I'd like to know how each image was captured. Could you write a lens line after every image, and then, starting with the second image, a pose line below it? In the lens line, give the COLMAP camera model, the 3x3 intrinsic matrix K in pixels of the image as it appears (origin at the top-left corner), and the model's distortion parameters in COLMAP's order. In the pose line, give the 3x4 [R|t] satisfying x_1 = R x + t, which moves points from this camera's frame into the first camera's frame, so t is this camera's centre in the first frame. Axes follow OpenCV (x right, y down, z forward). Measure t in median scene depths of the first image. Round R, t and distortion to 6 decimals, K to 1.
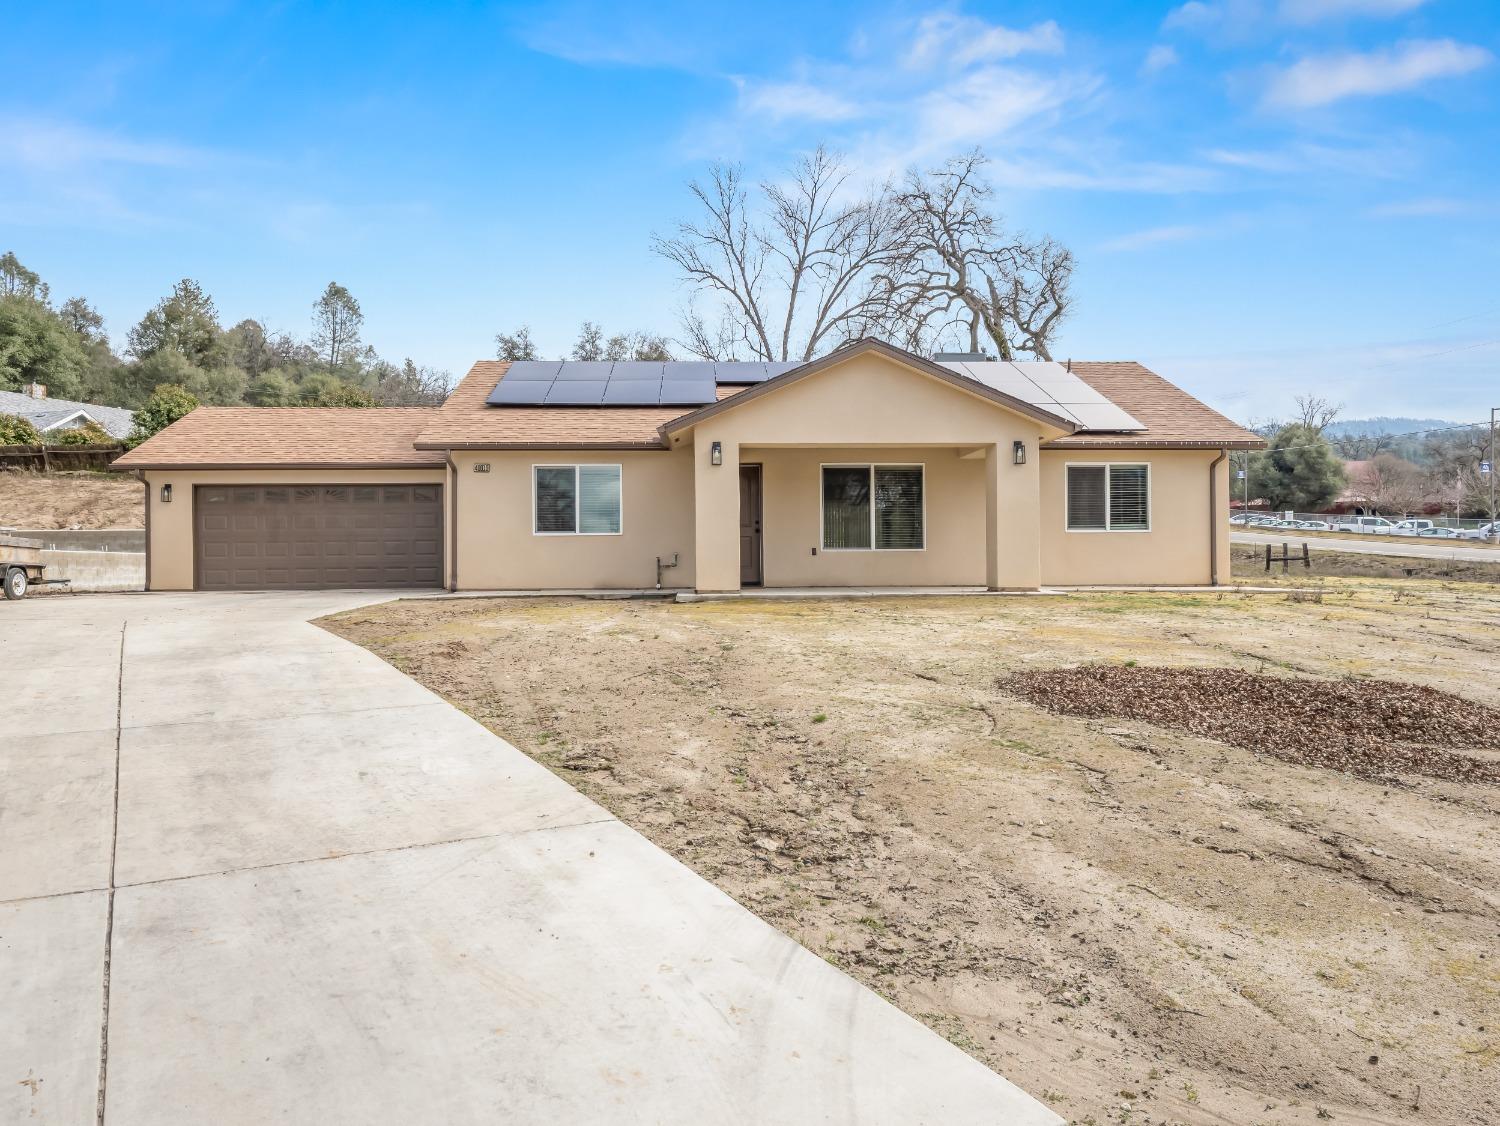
lens RADIAL K [[1136.1, 0, 751.7], [0, 1136.1, 562.6], [0, 0, 1]] dist [-0.000434, 0.000162]
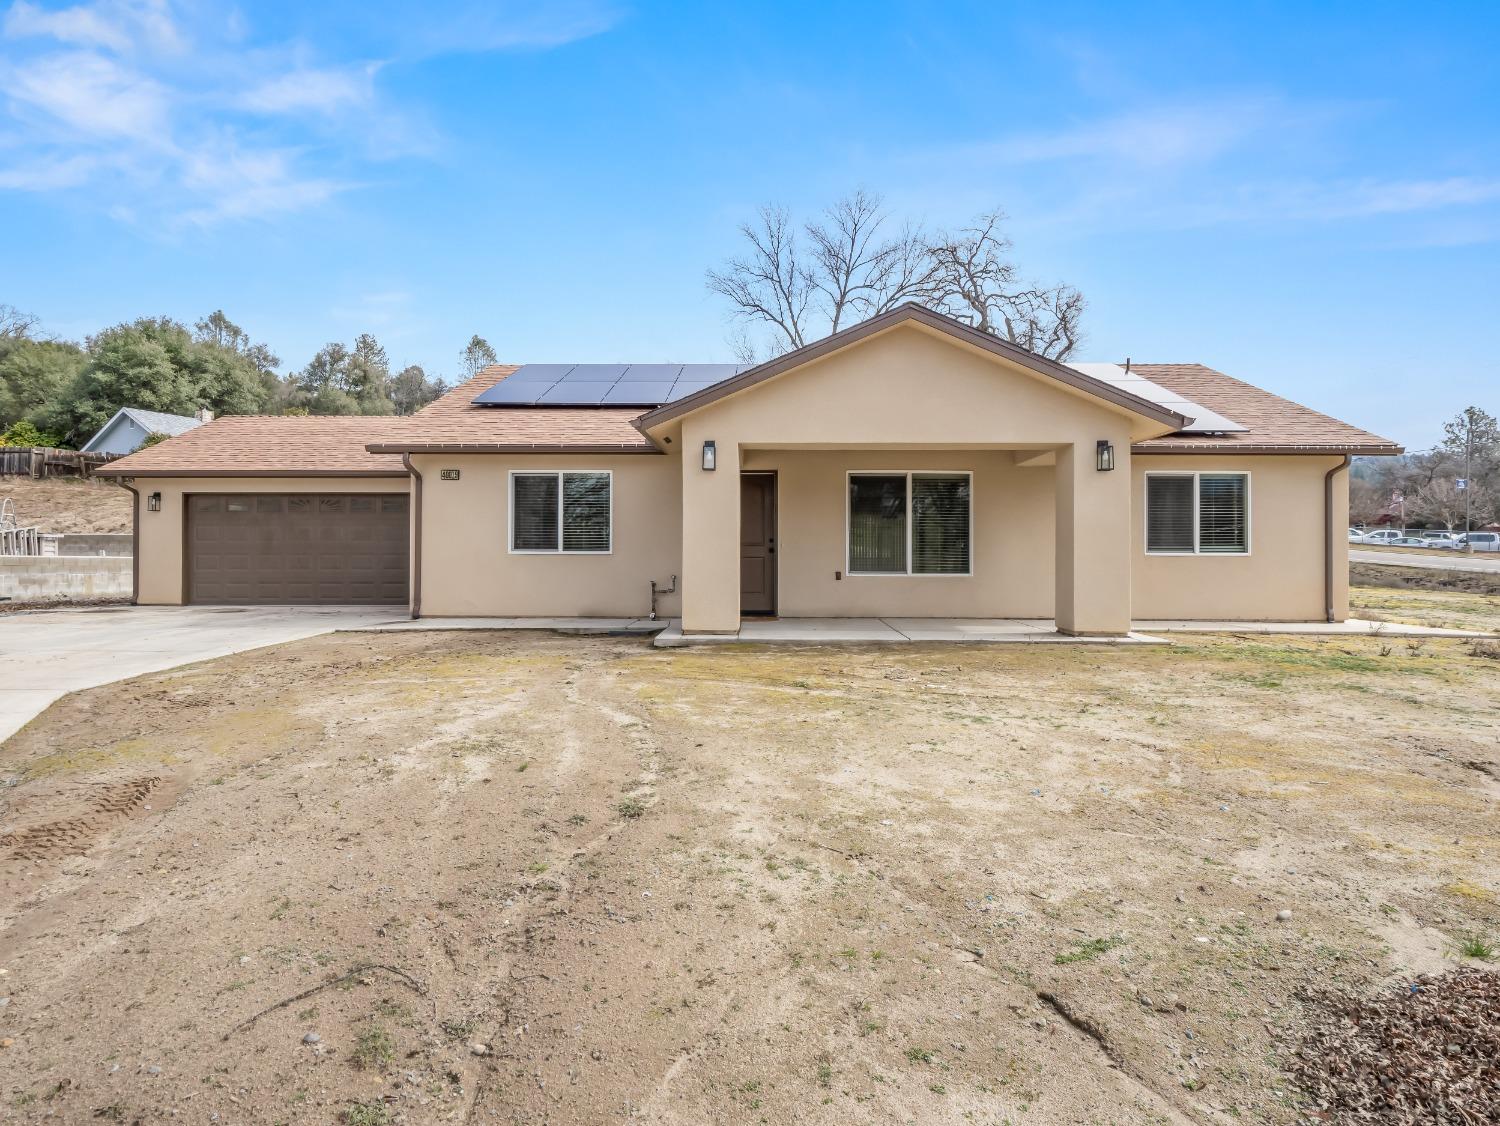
lens RADIAL K [[879.5, 0, 748.6], [0, 879.5, 555.6], [0, 0, 1]] dist [-0.003095, -0.000359]
pose [[0.997660, 0.009607, -0.067693, 0.028245], [-0.009690, 0.999953, -0.000906, -0.020298], [0.067681, 0.001560, 0.997706, 0.300675]]
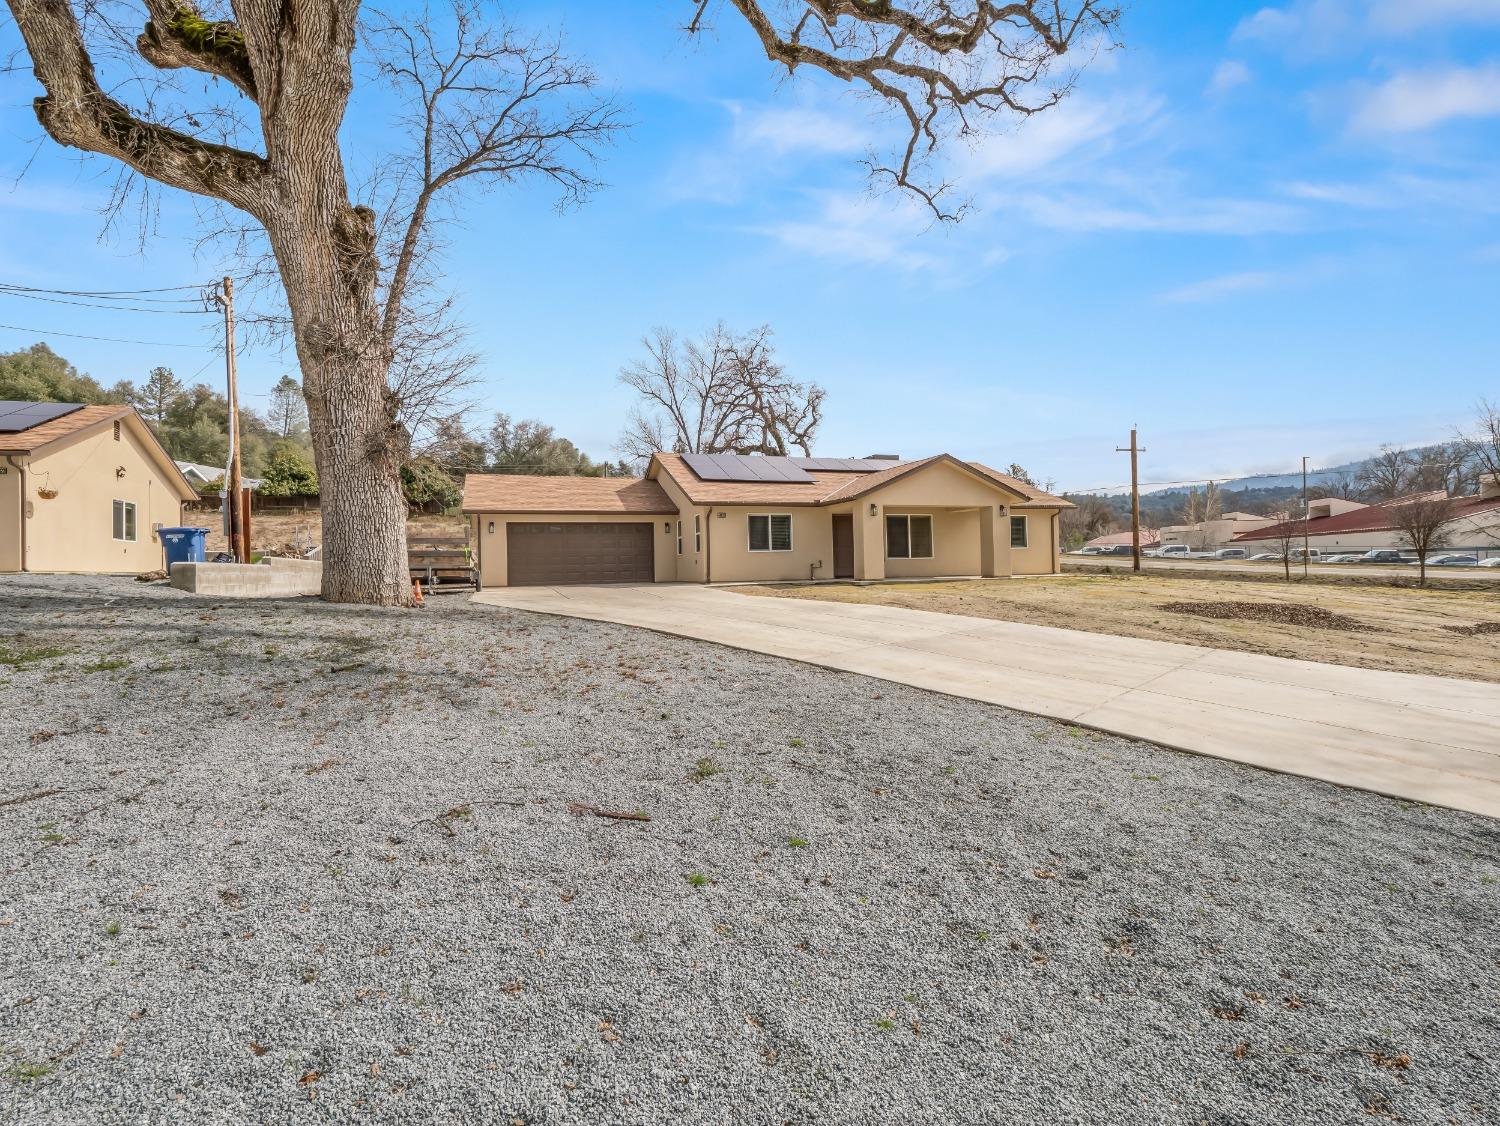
lens RADIAL K [[722.6, 0, 743.6], [0, 722.6, 561.8], [0, 0, 1]] dist [-0.010941, -0.001275]
pose [[0.962637, -0.008157, 0.270672, -0.443732], [0.010998, 0.999899, -0.008983, 0.002051], [-0.270571, 0.011624, 0.962630, -0.109076]]
